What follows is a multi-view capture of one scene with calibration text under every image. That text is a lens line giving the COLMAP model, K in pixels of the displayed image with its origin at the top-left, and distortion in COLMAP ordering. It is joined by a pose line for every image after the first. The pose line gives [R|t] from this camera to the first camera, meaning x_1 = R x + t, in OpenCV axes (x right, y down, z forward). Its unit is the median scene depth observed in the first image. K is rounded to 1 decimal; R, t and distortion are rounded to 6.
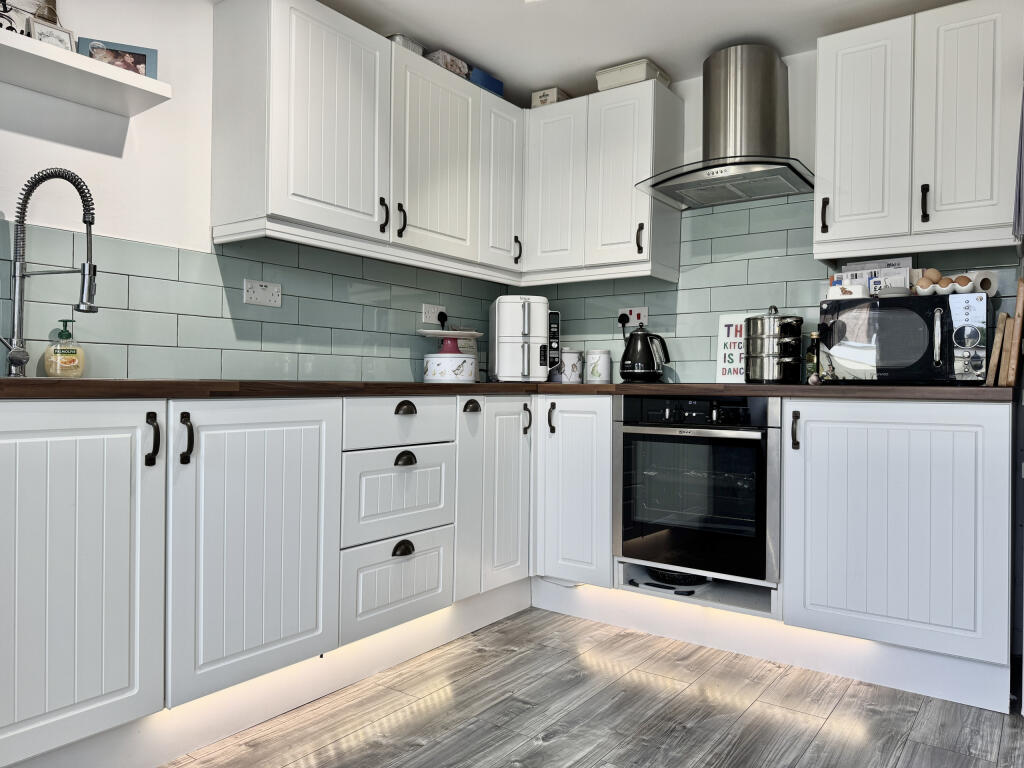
lens RADIAL K [[712.7, 0, 517.0], [0, 712.7, 387.3], [0, 0, 1]] dist [0.116391, -0.185023]
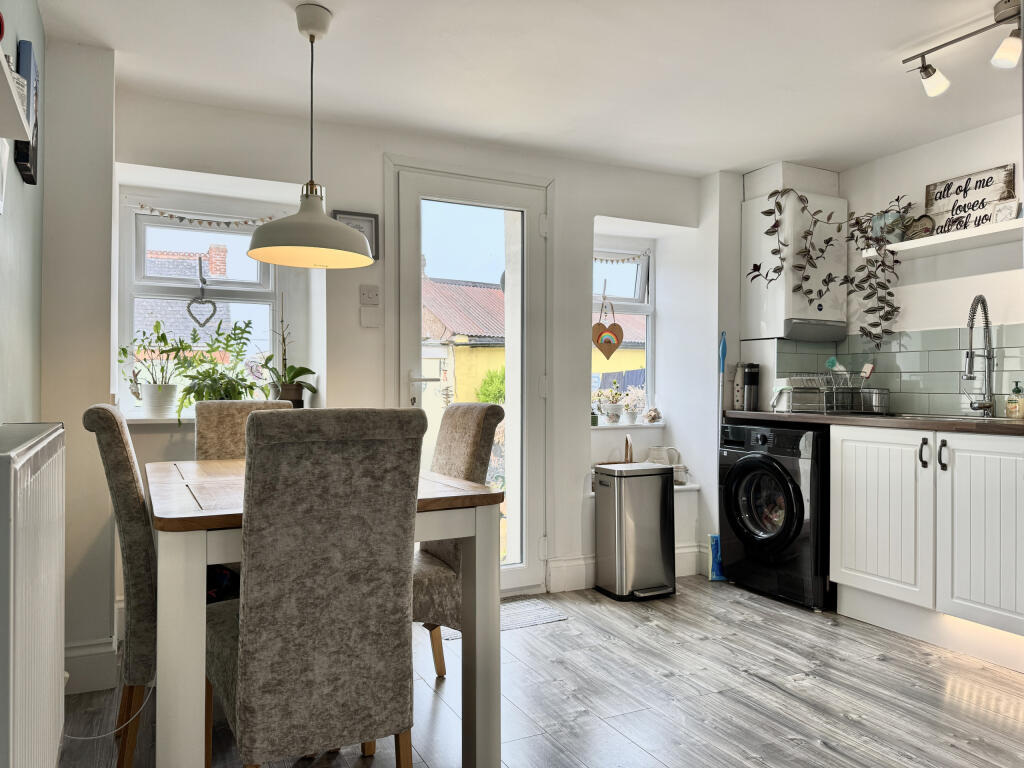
lens RADIAL K [[718.5, 0, 512.0], [0, 718.5, 384.0], [0, 0, 1]] dist [0.005343, -0.049445]
pose [[-0.462948, -0.019245, -0.886176, 0.993412], [-0.016384, 0.999779, -0.013153, -0.038086], [0.886234, 0.008430, -0.463162, 0.583337]]
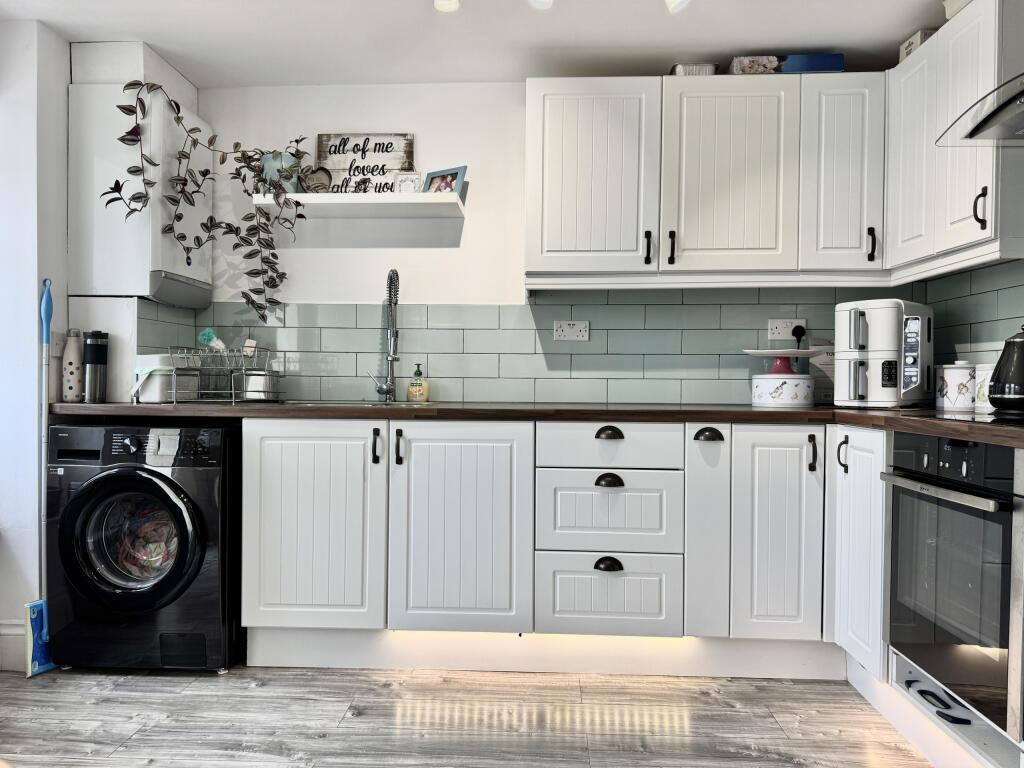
lens RADIAL K [[721.6, 0, 510.6], [0, 721.6, 388.0], [0, 0, 1]] dist [0.046763, -0.069771]
pose [[0.549762, 0.002798, -0.835317, 0.588399], [-0.004937, 0.999988, 0.000101, -0.033474], [0.835307, 0.004068, 0.549769, 0.255232]]
